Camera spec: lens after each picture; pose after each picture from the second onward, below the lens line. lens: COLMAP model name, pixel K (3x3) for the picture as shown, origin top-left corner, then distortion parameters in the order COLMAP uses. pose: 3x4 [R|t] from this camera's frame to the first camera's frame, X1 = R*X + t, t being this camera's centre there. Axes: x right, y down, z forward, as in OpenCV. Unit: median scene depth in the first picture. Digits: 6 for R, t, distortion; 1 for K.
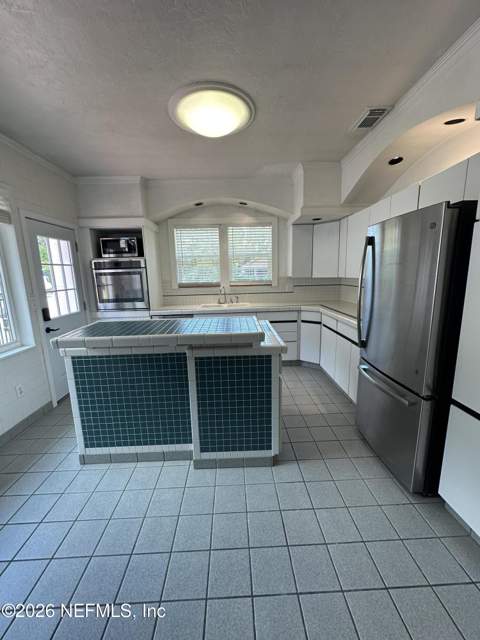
lens RADIAL K [[256.4, 0, 240.0], [0, 256.4, 320.6], [0, 0, 1]] dist [-0.001153, 0.001088]
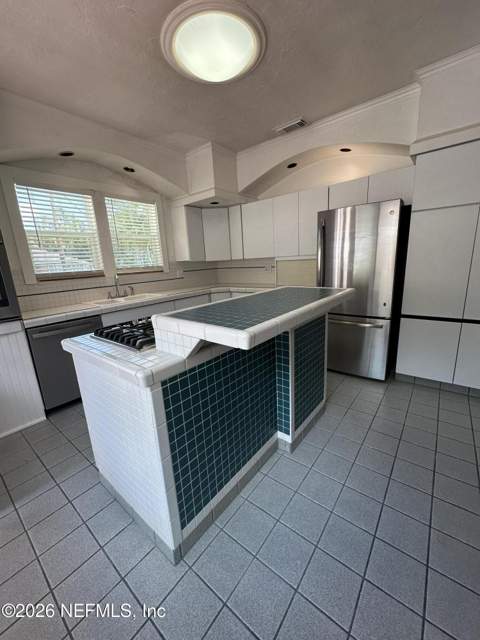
lens RADIAL K [[256.4, 0, 239.8], [0, 256.4, 320.1], [0, 0, 1]] dist [-0.001153, 0.001088]
pose [[0.646282, -0.184332, 0.740501, -0.421112], [0.178410, 0.979992, 0.088238, -0.003095], [-0.741950, 0.075086, 0.666237, 0.228943]]
